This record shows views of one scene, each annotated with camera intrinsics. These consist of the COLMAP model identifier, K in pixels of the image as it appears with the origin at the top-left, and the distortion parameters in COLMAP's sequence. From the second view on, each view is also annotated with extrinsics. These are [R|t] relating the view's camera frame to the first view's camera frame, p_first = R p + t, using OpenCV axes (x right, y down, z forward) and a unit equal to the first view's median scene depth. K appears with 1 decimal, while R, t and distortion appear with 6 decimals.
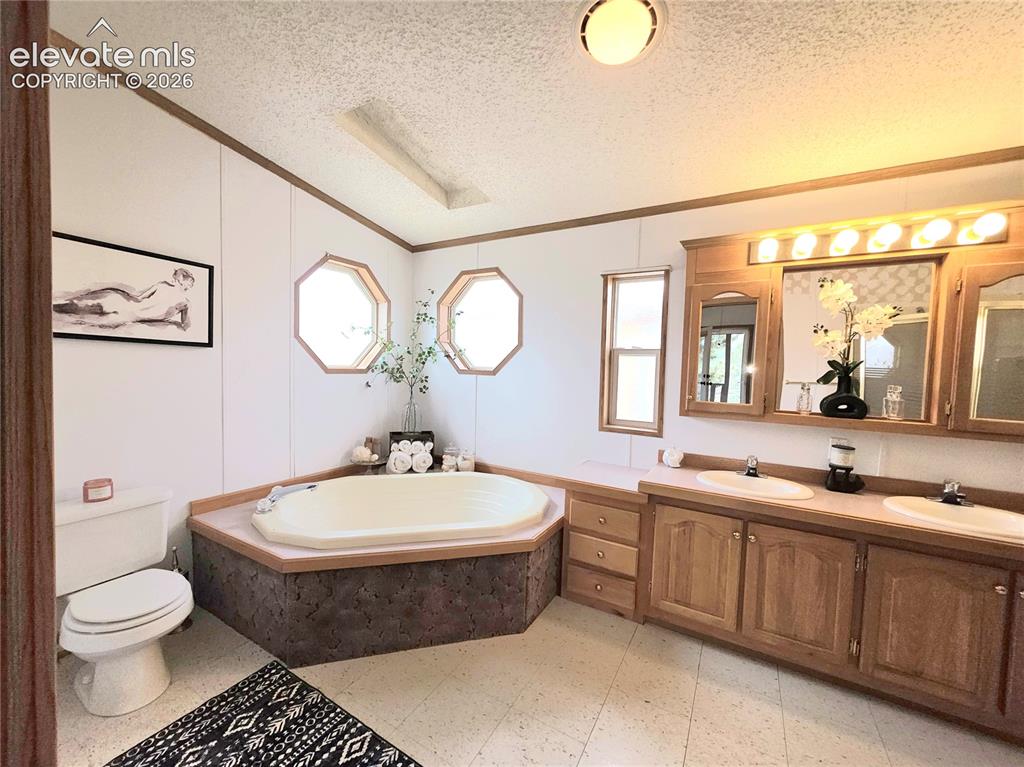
lens RADIAL K [[408.1, 0, 507.3], [0, 408.1, 386.8], [0, 0, 1]] dist [0.001966, 0.000689]
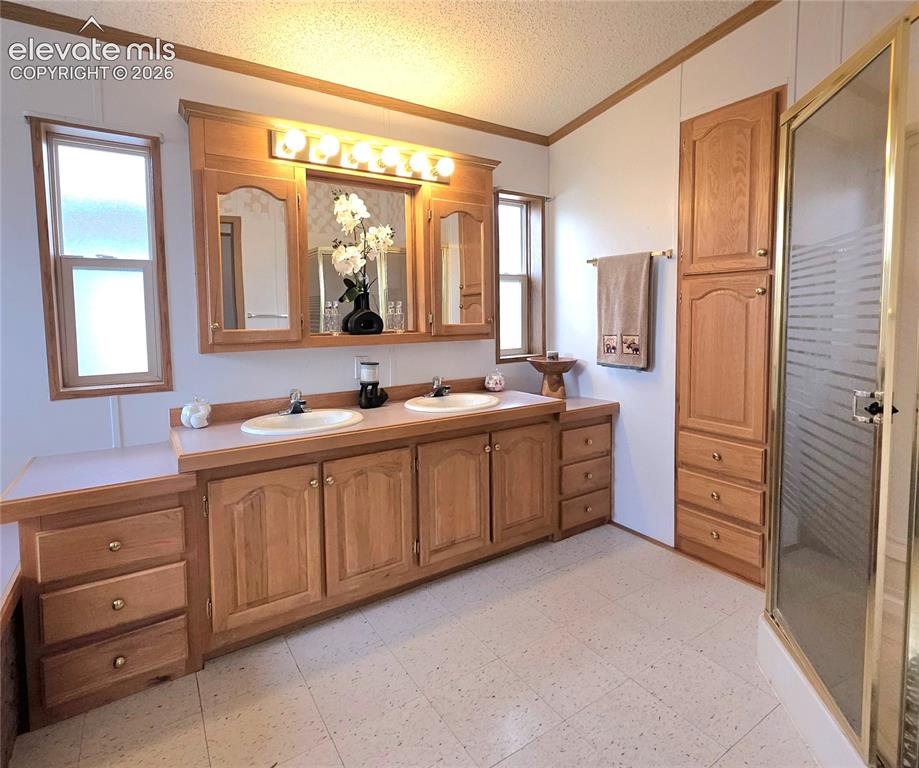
lens RADIAL K [[484.3, 0, 430.3], [0, 484.3, 344.4], [0, 0, 1]] dist [0.003467, 0.000155]
pose [[0.471784, -0.085851, 0.877525, -0.140913], [0.076784, 0.995468, 0.056109, 0.043377], [-0.878364, 0.040908, 0.476238, 0.284656]]
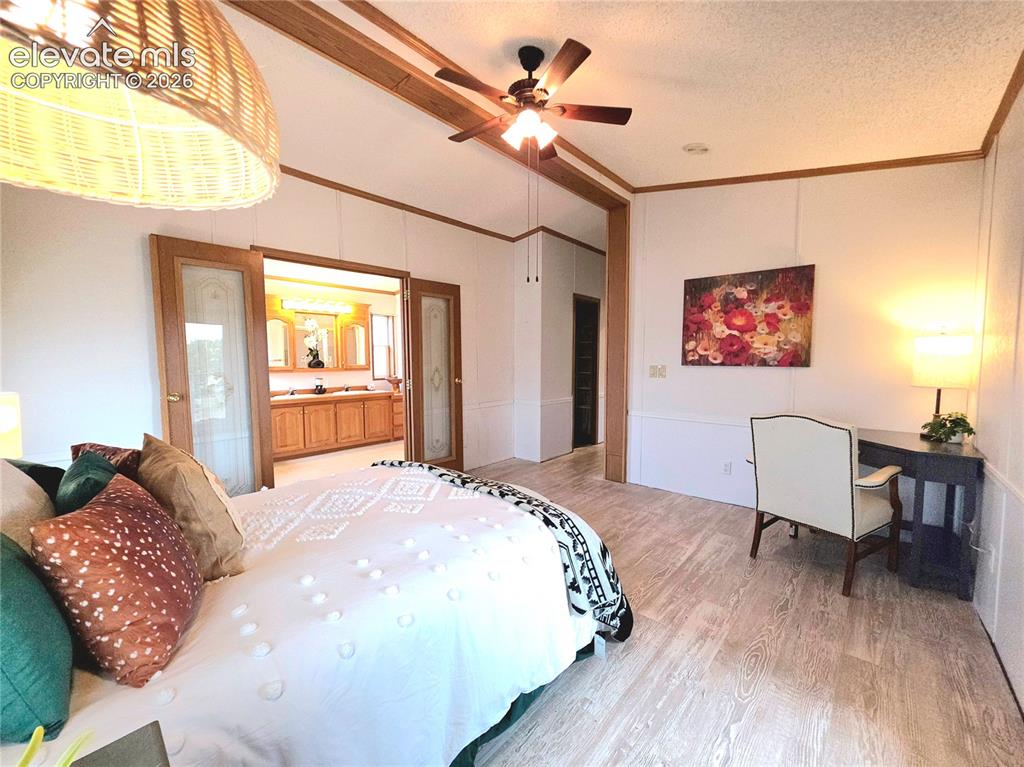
lens RADIAL K [[408.1, 0, 507.1], [0, 408.1, 388.5], [0, 0, 1]] dist [0.001966, 0.000689]
pose [[0.190592, -0.101220, 0.976437, -1.617161], [0.062844, 0.993888, 0.090763, 0.039147], [-0.979656, 0.044065, 0.195788, -0.786824]]
